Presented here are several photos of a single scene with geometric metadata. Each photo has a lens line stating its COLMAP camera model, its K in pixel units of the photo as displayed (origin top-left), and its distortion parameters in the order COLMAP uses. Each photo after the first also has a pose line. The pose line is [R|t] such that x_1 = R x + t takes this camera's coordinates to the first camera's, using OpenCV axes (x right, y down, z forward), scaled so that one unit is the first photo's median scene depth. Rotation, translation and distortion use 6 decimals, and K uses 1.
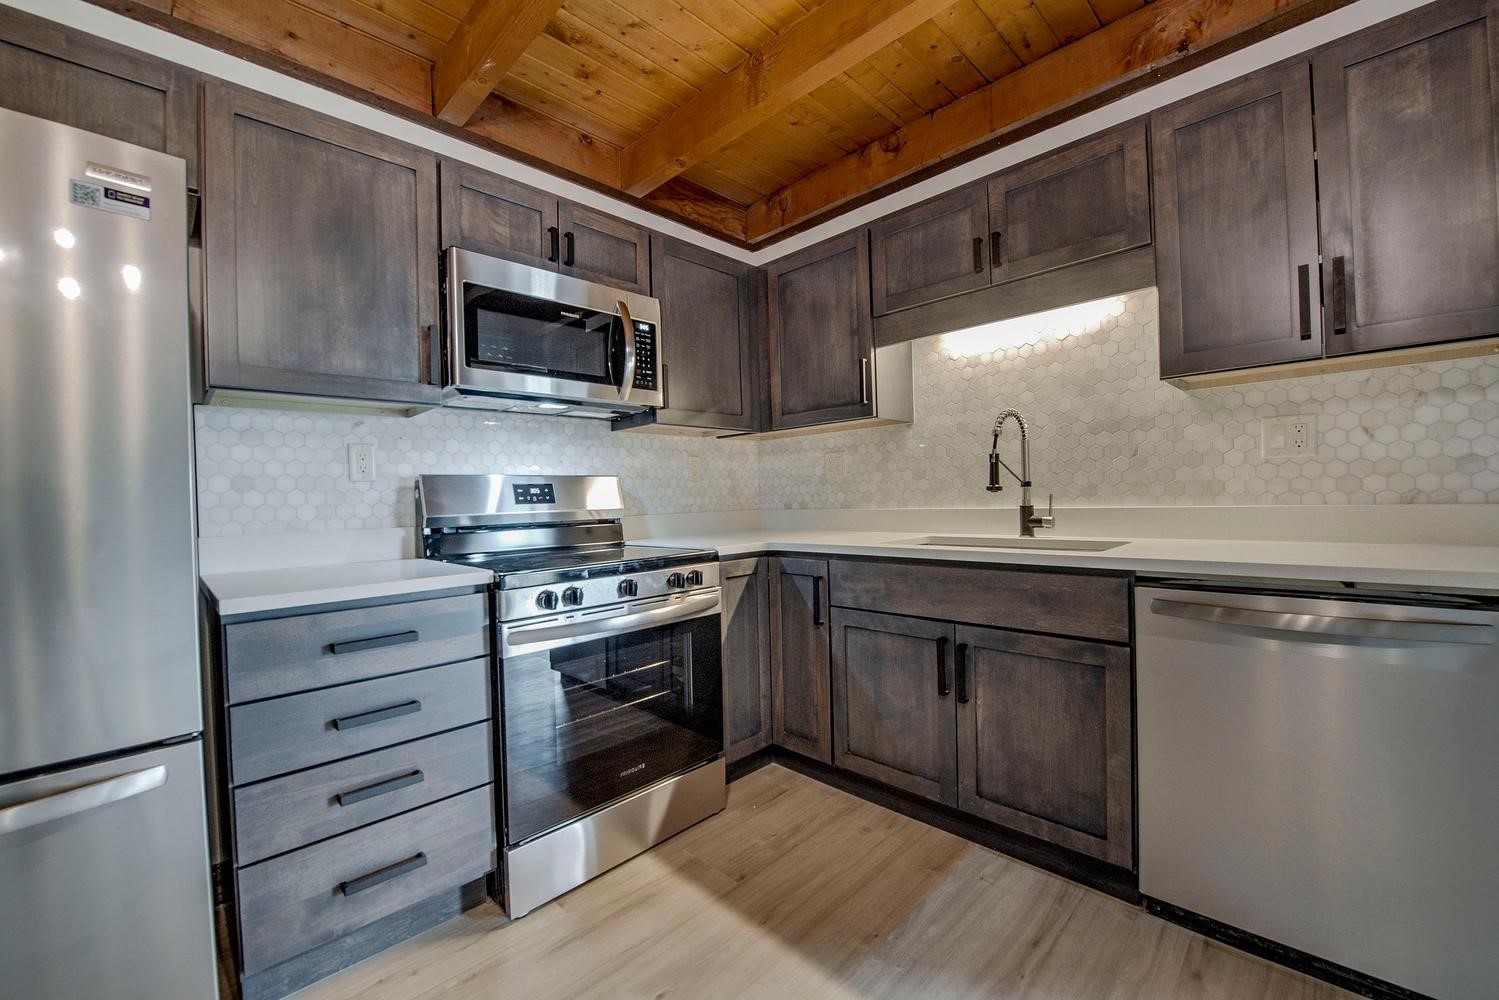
lens RADIAL K [[602.9, 0, 736.5], [0, 602.9, 499.9], [0, 0, 1]] dist [-0.015338, -0.002572]
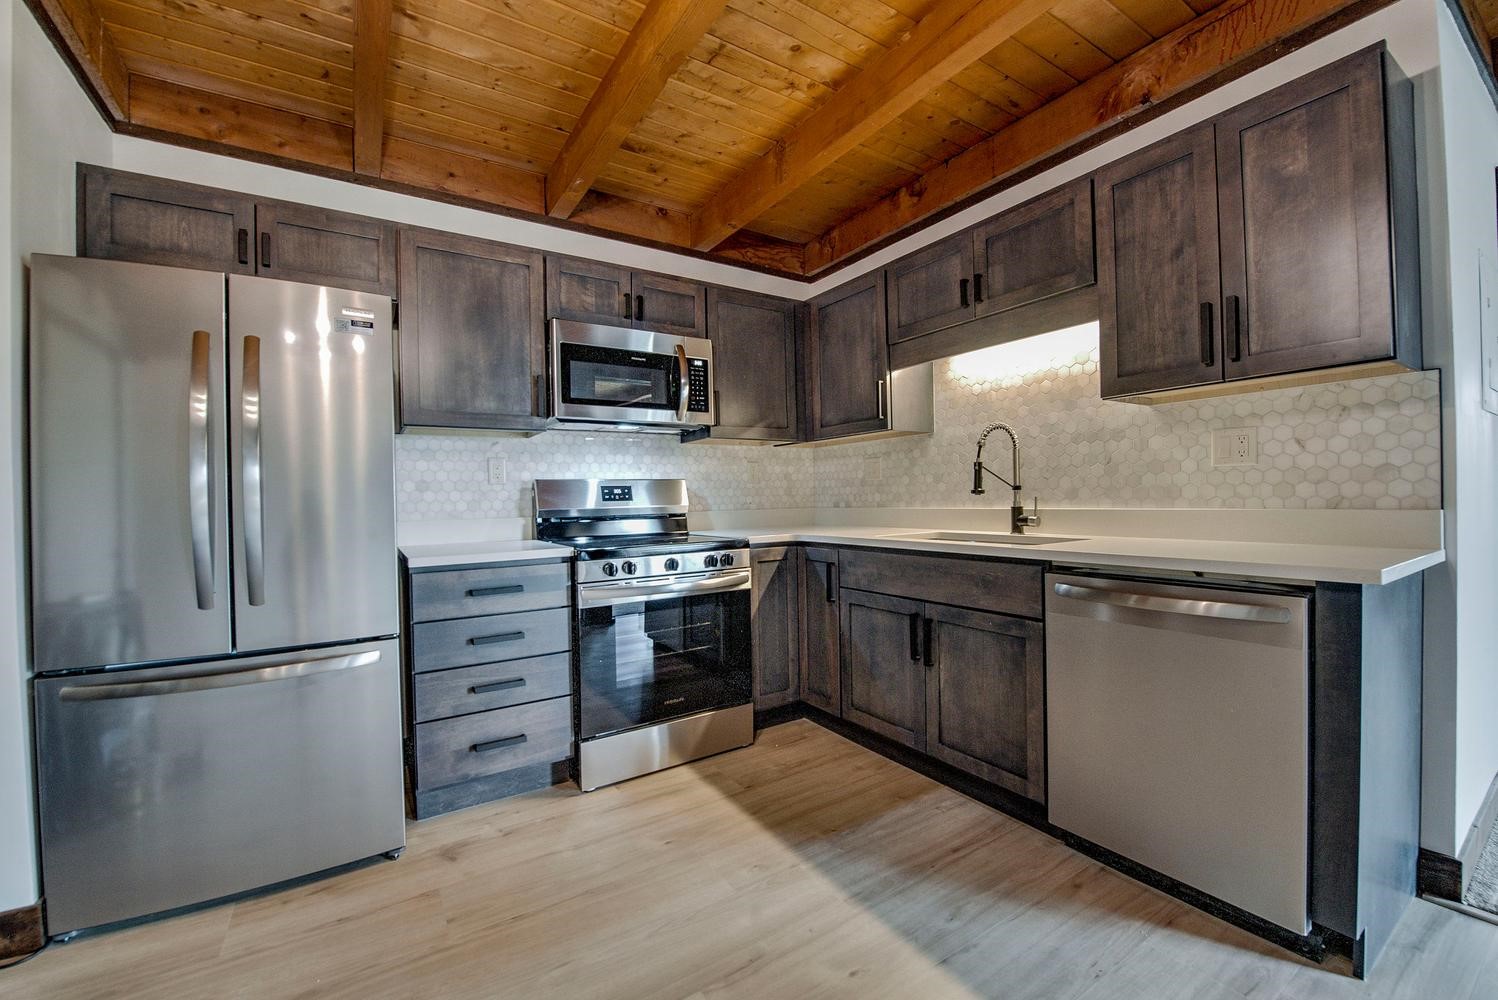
lens RADIAL K [[602.5, 0, 728.8], [0, 602.5, 499.1], [0, 0, 1]] dist [-0.015338, -0.002572]
pose [[0.974586, 0.008183, -0.223865, 0.237984], [-0.007466, 0.999964, 0.004046, -0.006117], [0.223890, -0.002272, 0.974612, -0.273323]]
